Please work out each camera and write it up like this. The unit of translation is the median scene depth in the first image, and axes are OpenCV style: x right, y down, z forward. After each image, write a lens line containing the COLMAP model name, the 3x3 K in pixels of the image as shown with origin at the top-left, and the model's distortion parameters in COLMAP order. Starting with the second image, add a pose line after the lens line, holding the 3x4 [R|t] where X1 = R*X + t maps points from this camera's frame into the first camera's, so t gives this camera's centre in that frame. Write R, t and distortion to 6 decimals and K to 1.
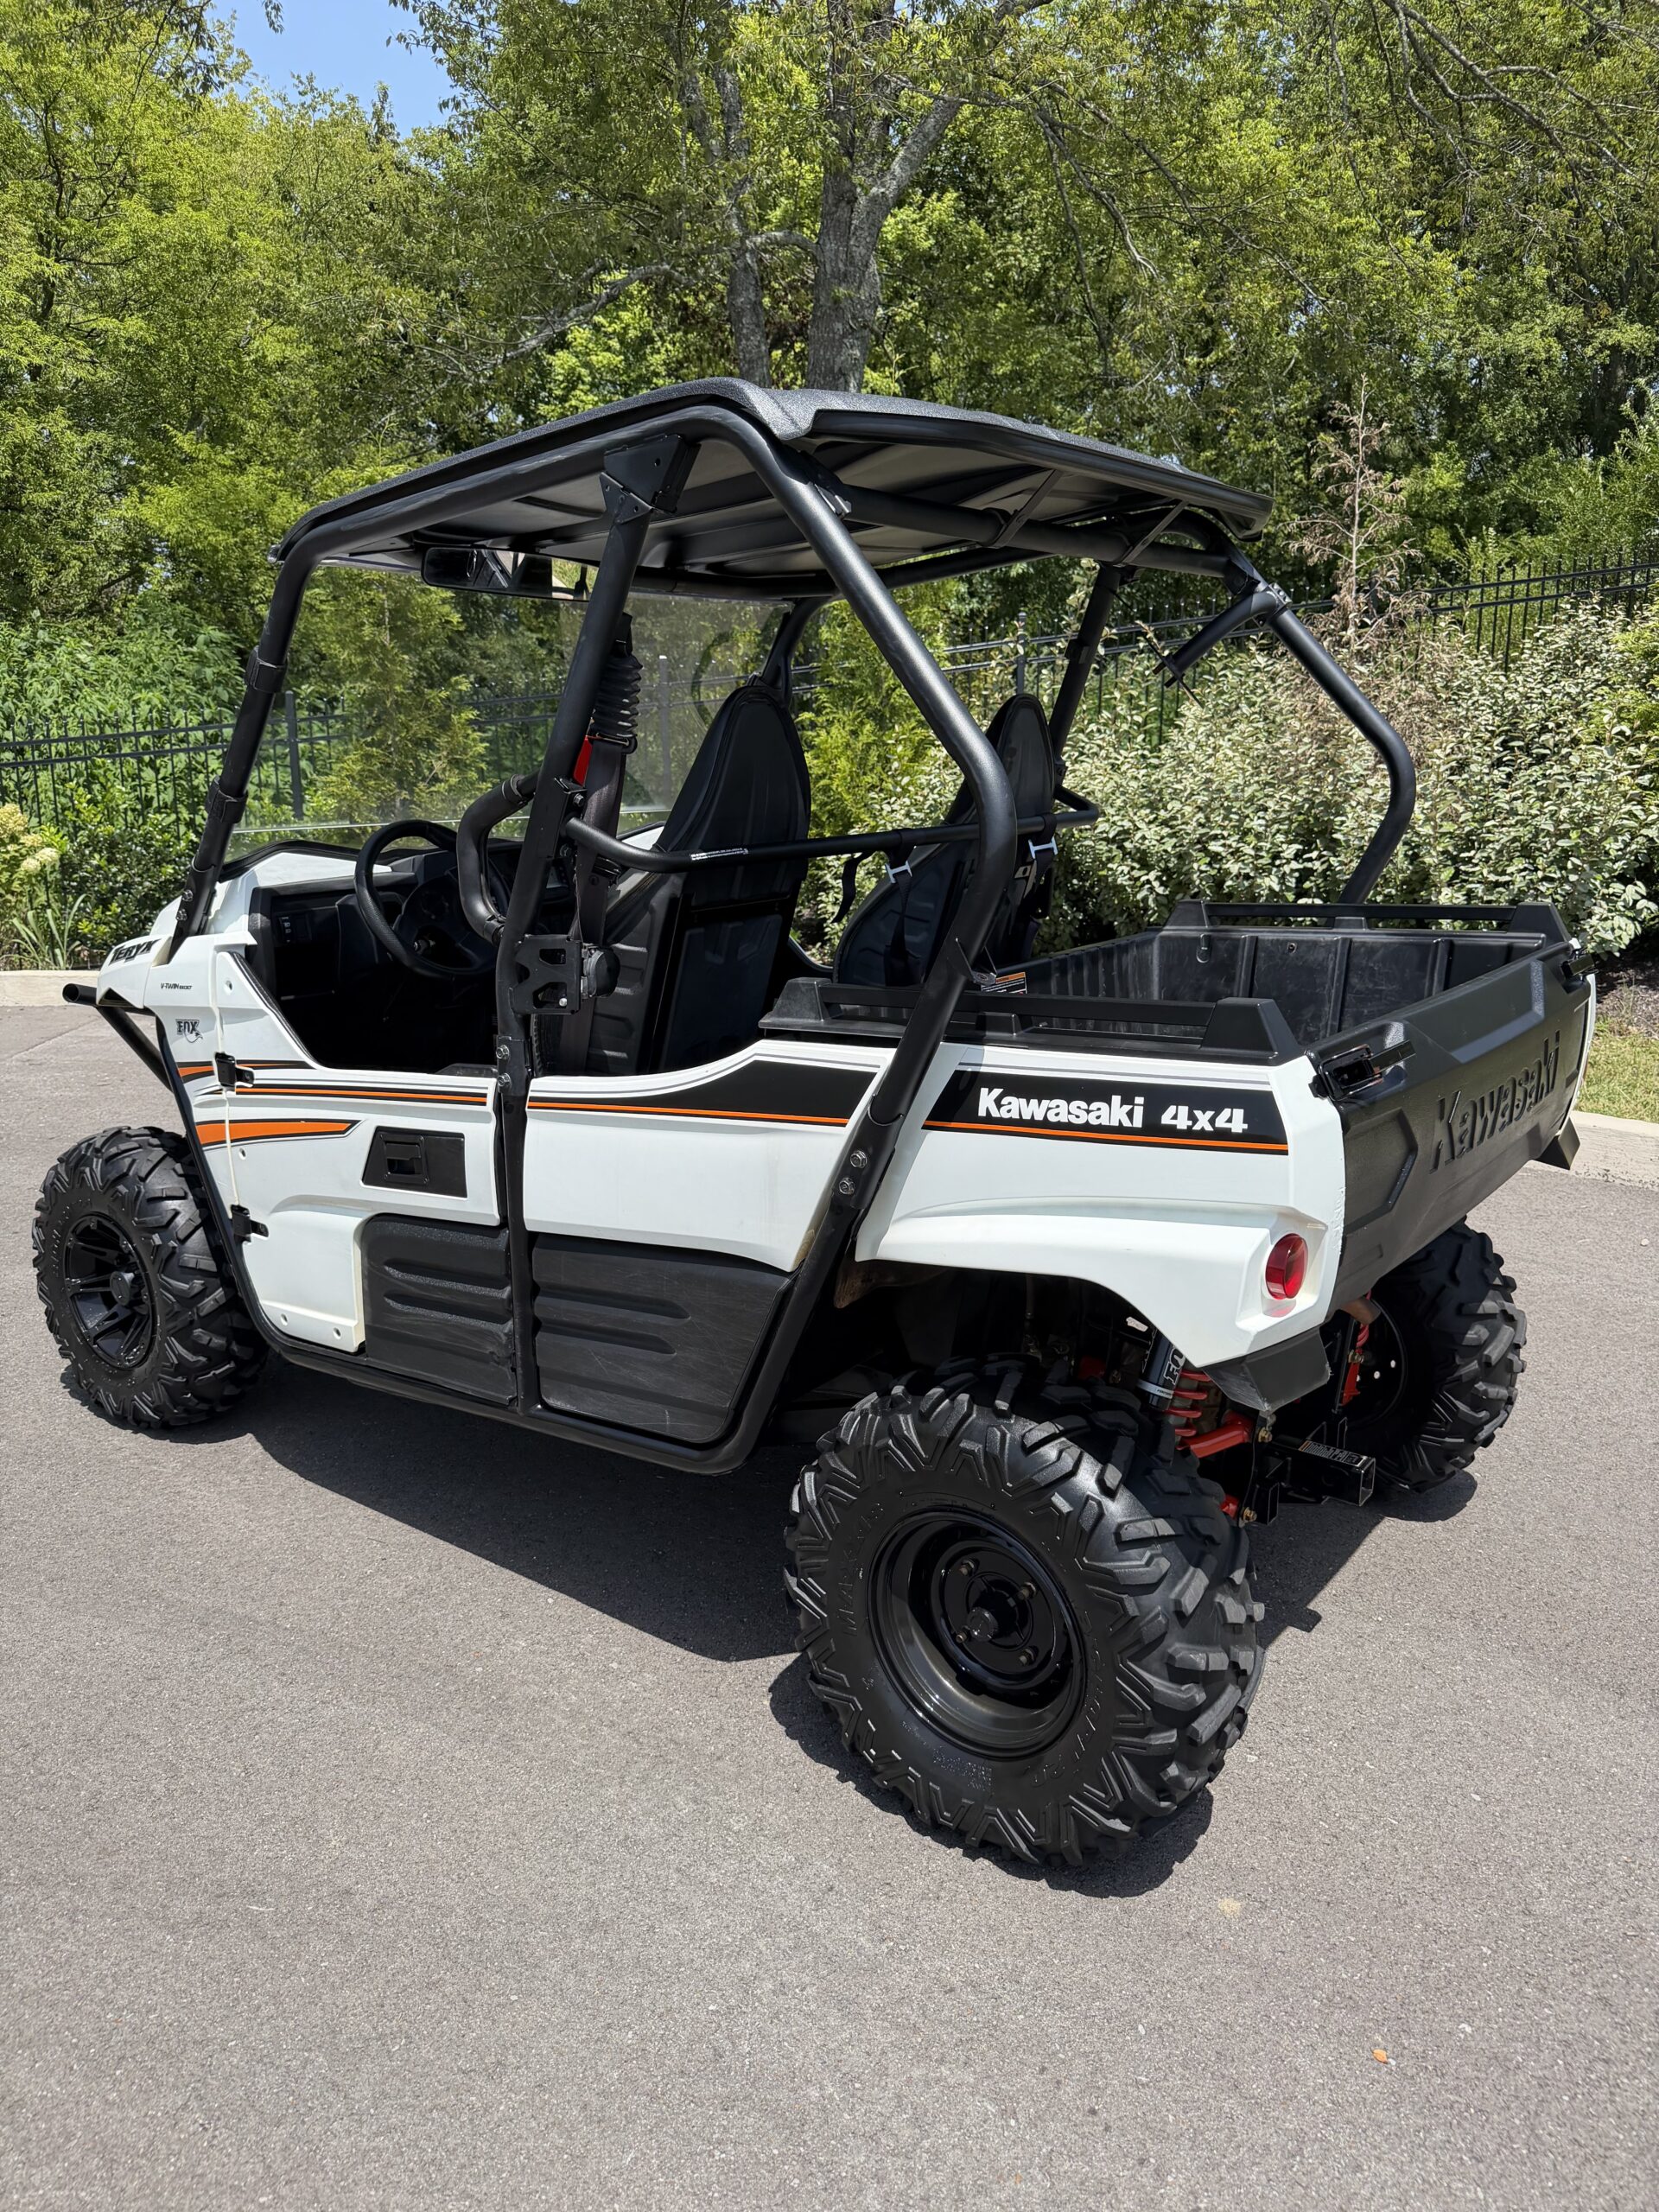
lens RADIAL K [[1574.4, 0, 810.8], [0, 1574.4, 1114.2], [0, 0, 1]] dist [0.099643, -0.166881]
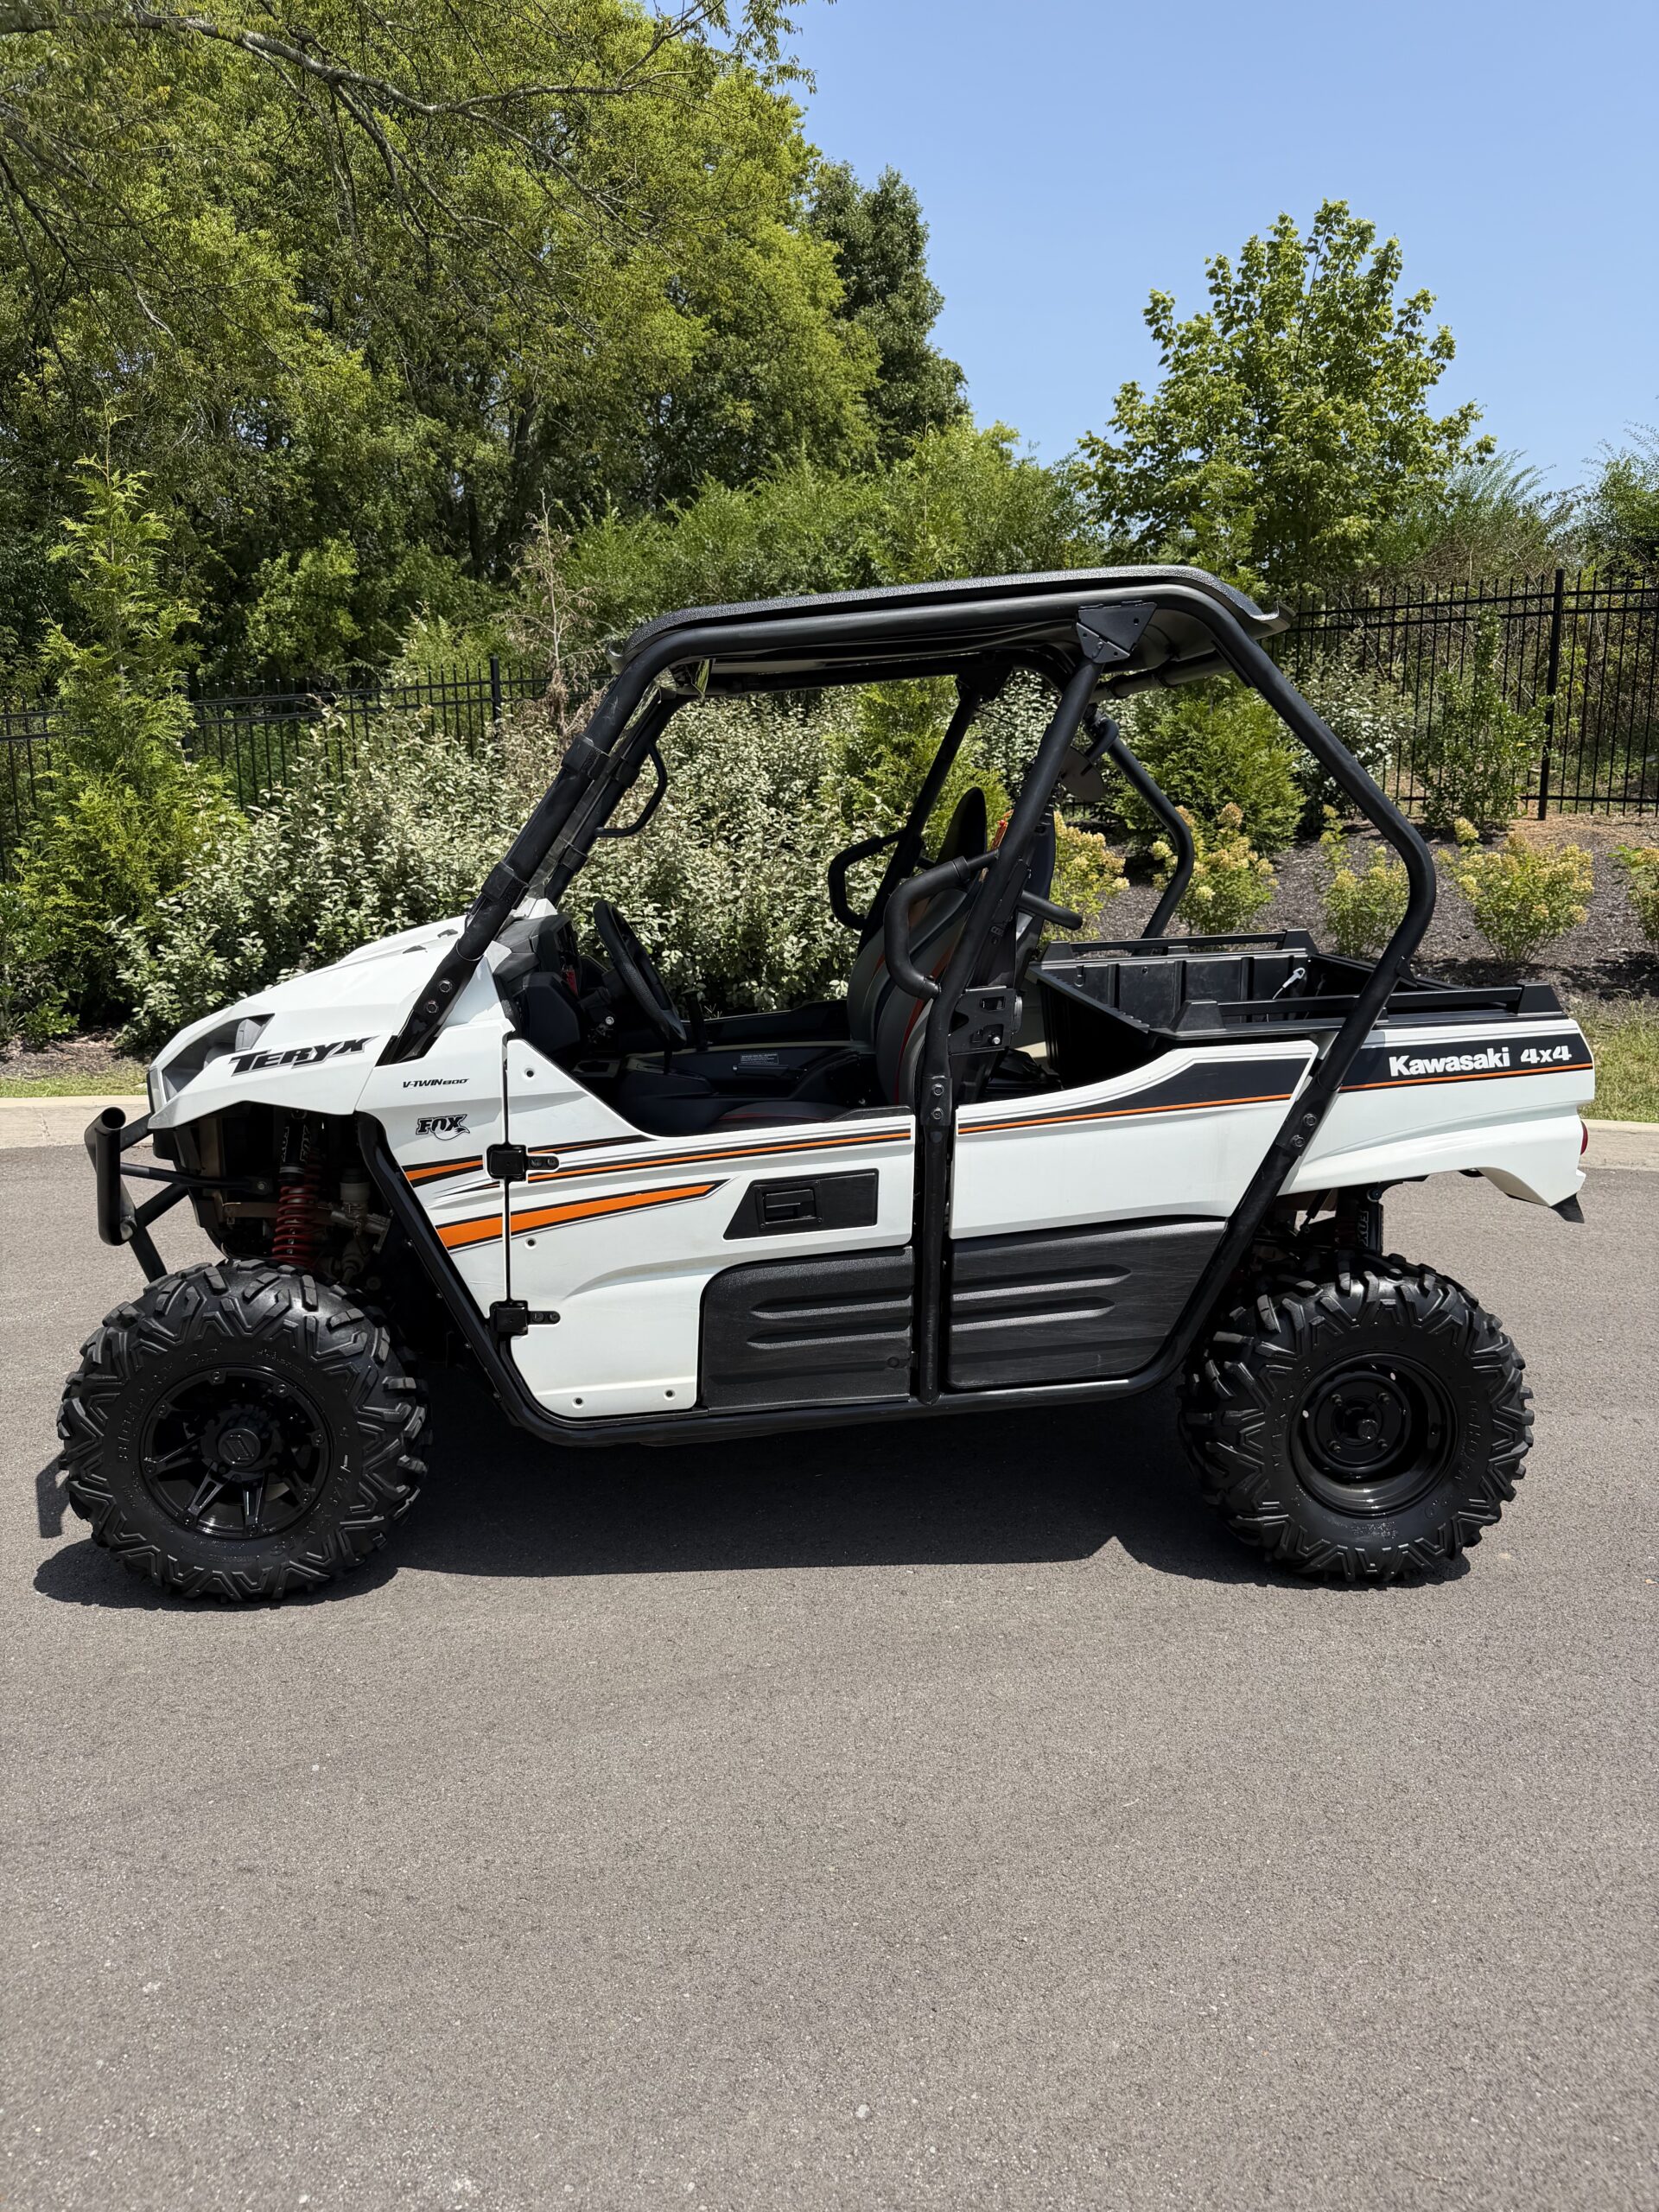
lens RADIAL K [[1574.4, 0, 810.8], [0, 1574.4, 1114.2], [0, 0, 1]] dist [0.099643, -0.166881]
pose [[0.749636, -0.120945, 0.650706, -1.012019], [0.145399, 0.989238, 0.016363, -0.053316], [-0.645682, 0.082346, 0.759154, 0.169591]]
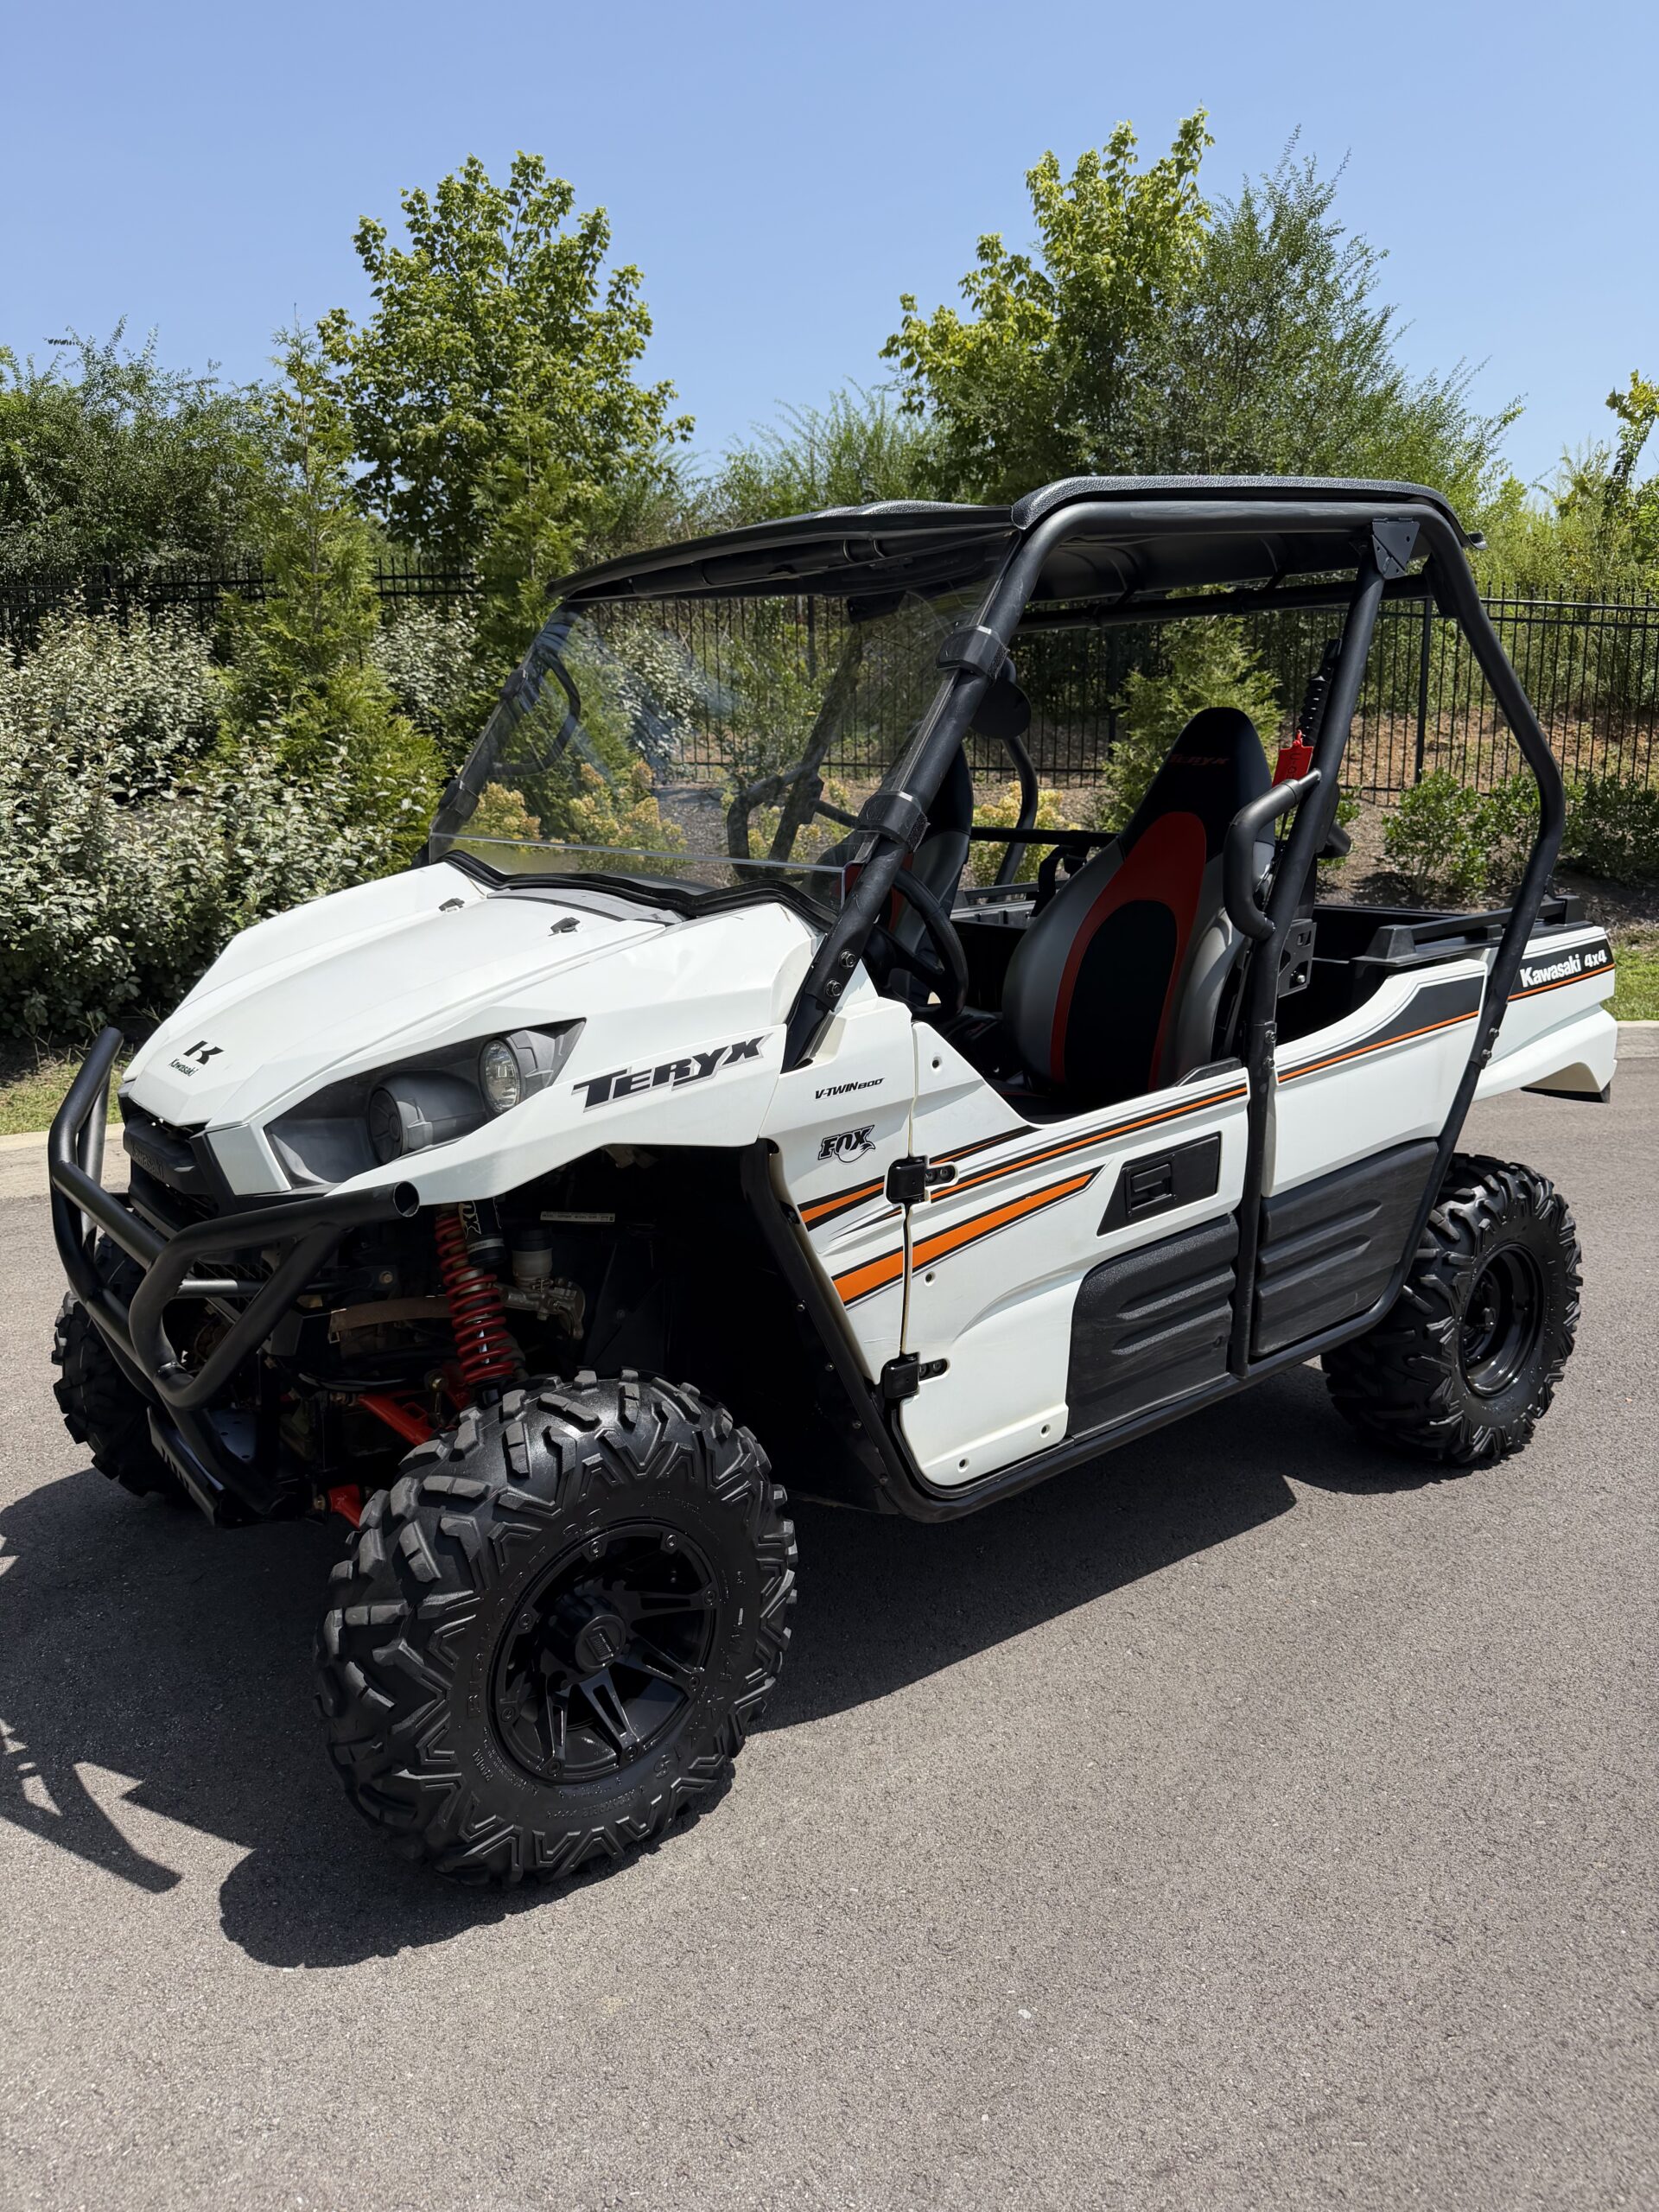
lens RADIAL K [[1574.4, 0, 810.8], [0, 1574.4, 1114.2], [0, 0, 1]] dist [0.099643, -0.166881]
pose [[0.249413, -0.196562, 0.948239, -1.286840], [0.218679, 0.965323, 0.142585, -0.207507], [-0.943383, 0.171798, 0.283749, 0.978666]]
